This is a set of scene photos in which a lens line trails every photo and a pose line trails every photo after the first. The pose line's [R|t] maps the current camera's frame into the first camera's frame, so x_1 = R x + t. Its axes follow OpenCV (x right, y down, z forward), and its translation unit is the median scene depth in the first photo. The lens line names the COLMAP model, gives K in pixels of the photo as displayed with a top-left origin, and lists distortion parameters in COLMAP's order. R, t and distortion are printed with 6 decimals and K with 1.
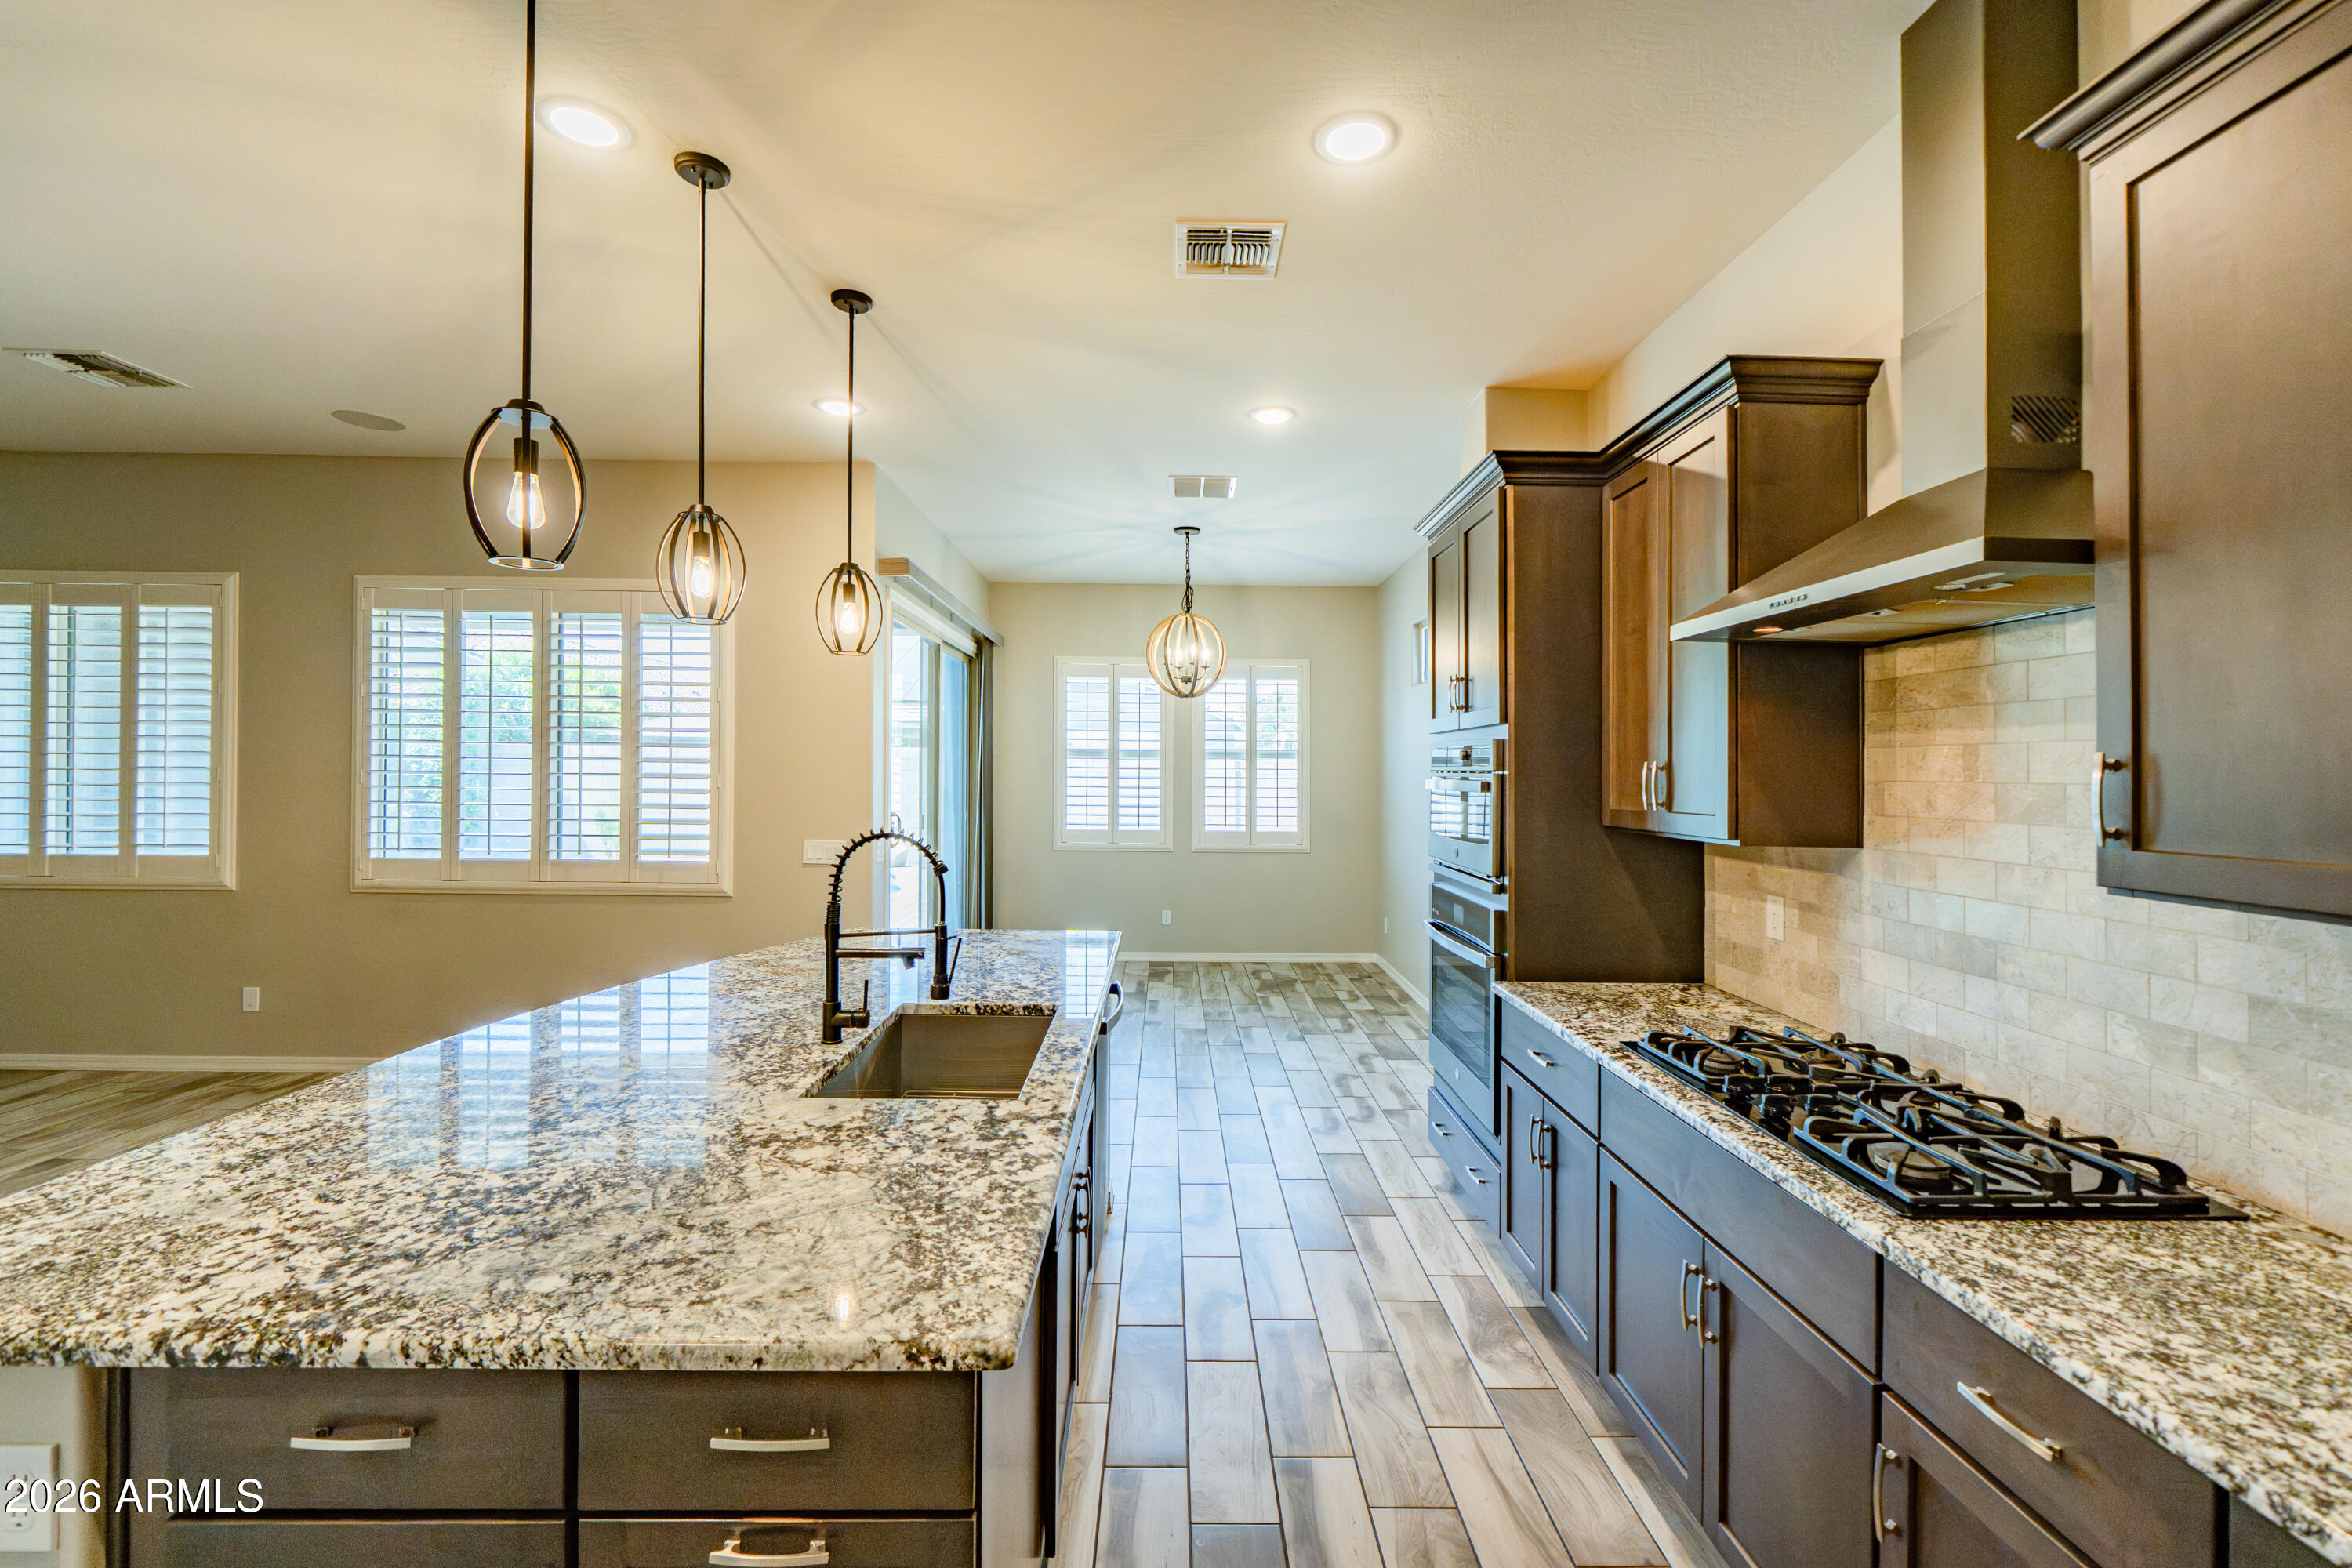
lens RADIAL K [[991.2, 0, 1186.0], [0, 991.2, 758.1], [0, 0, 1]] dist [-0.006778, 0.000926]
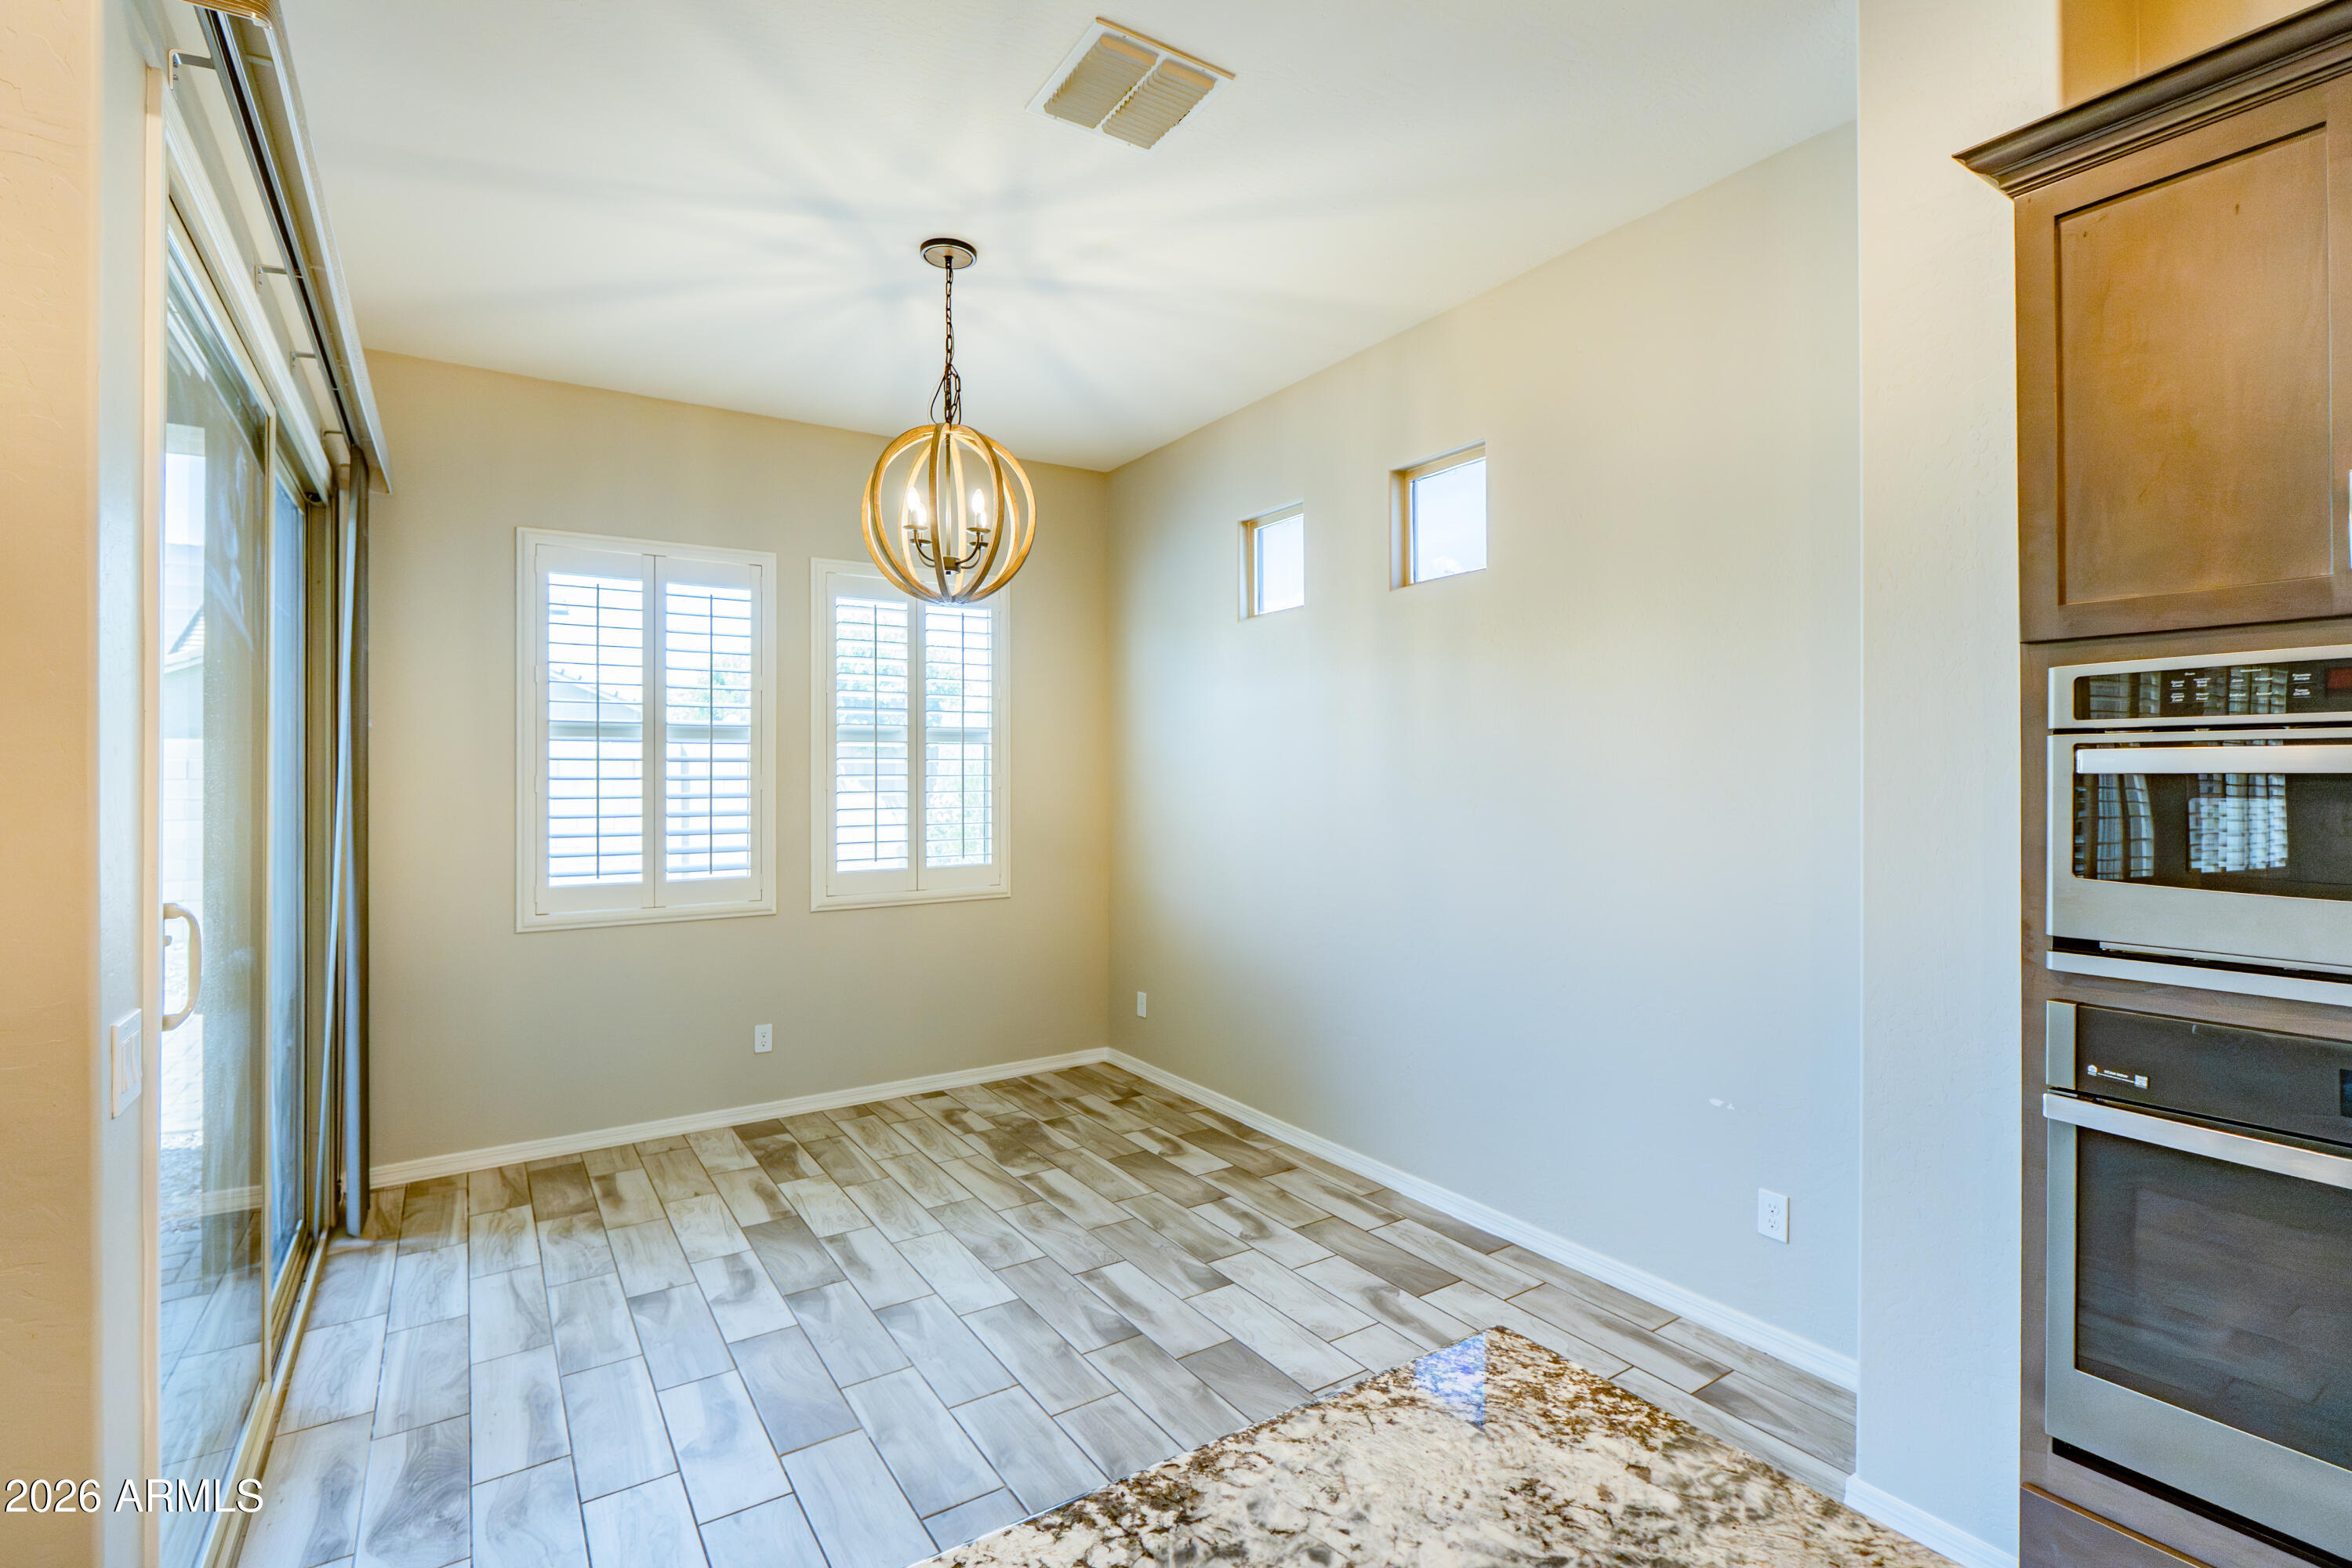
lens RADIAL K [[1091.2, 0, 1179.8], [0, 1091.2, 777.2], [0, 0, 1]] dist [-0.002305, 0.000326]
pose [[0.845886, -0.014740, 0.533160, -0.222233], [0.005836, 0.999814, 0.018383, 0.015537], [-0.533332, -0.012439, 0.845815, 0.592386]]
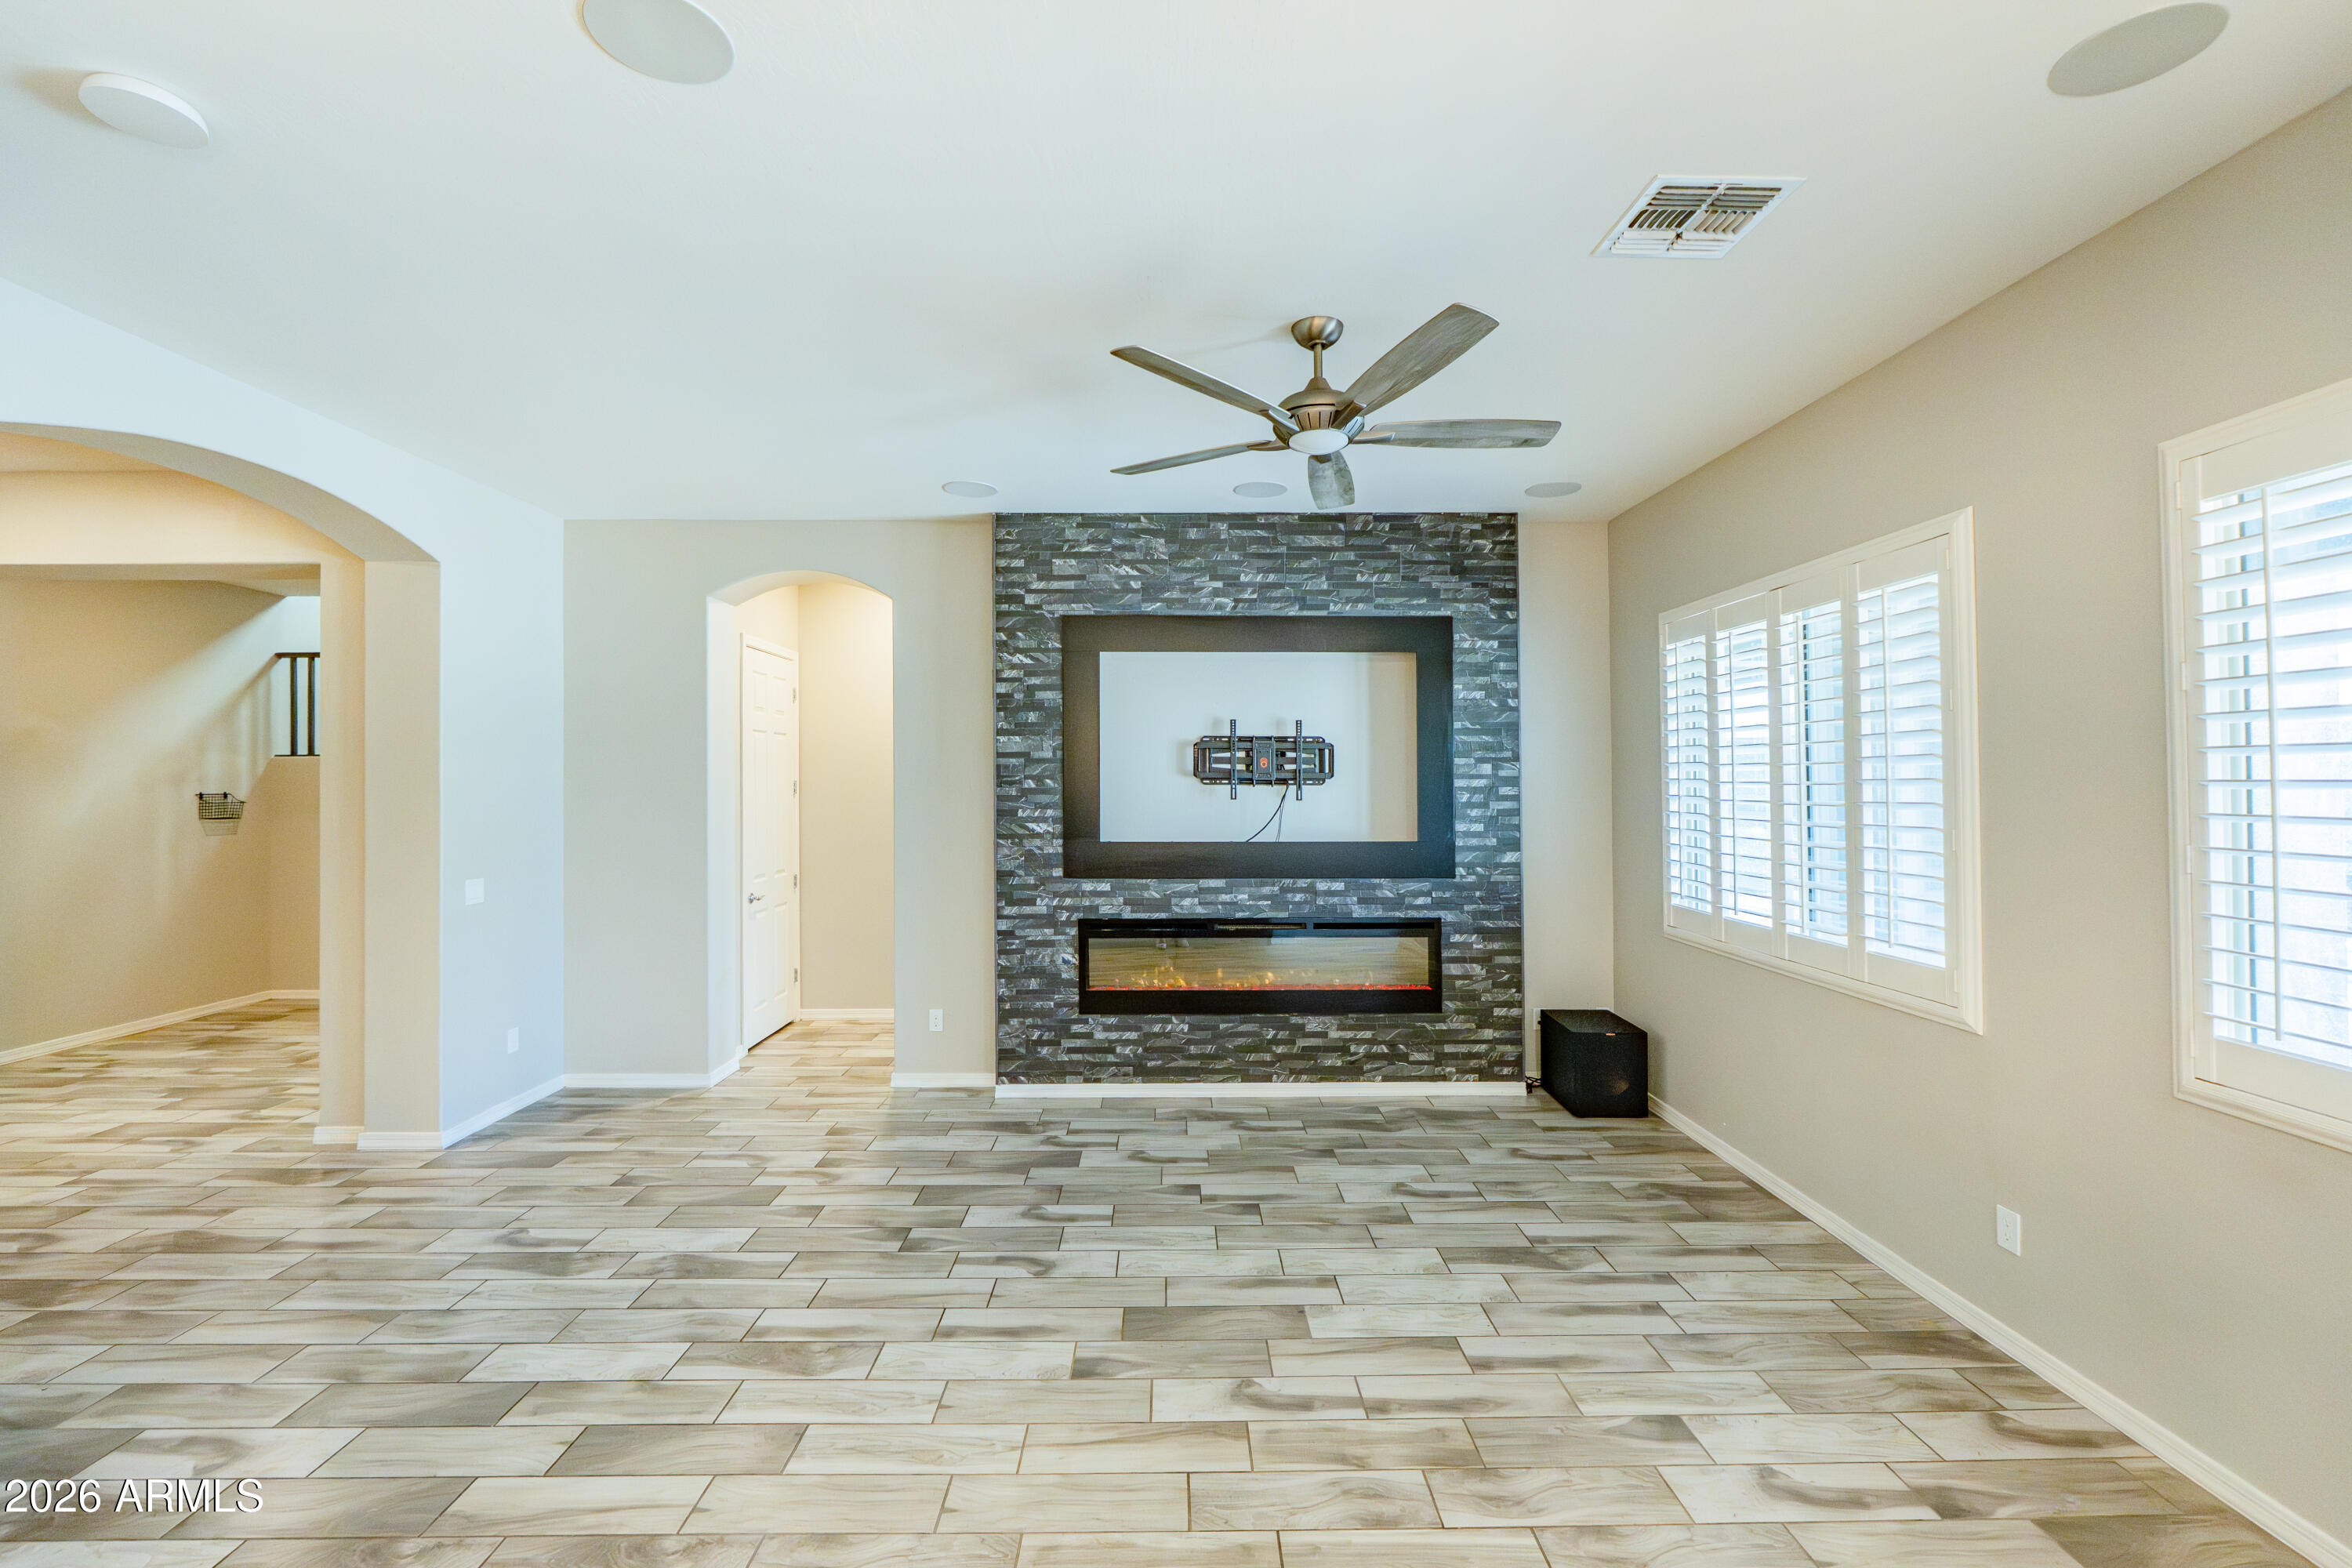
lens RADIAL K [[991.2, 0, 1179.5], [0, 991.2, 769.4], [0, 0, 1]] dist [-0.006778, 0.000926]
pose [[-0.012852, -0.027334, -0.999544, -0.330693], [0.006434, 0.999603, -0.027418, -0.012944], [0.999897, -0.006783, -0.012672, 0.484633]]
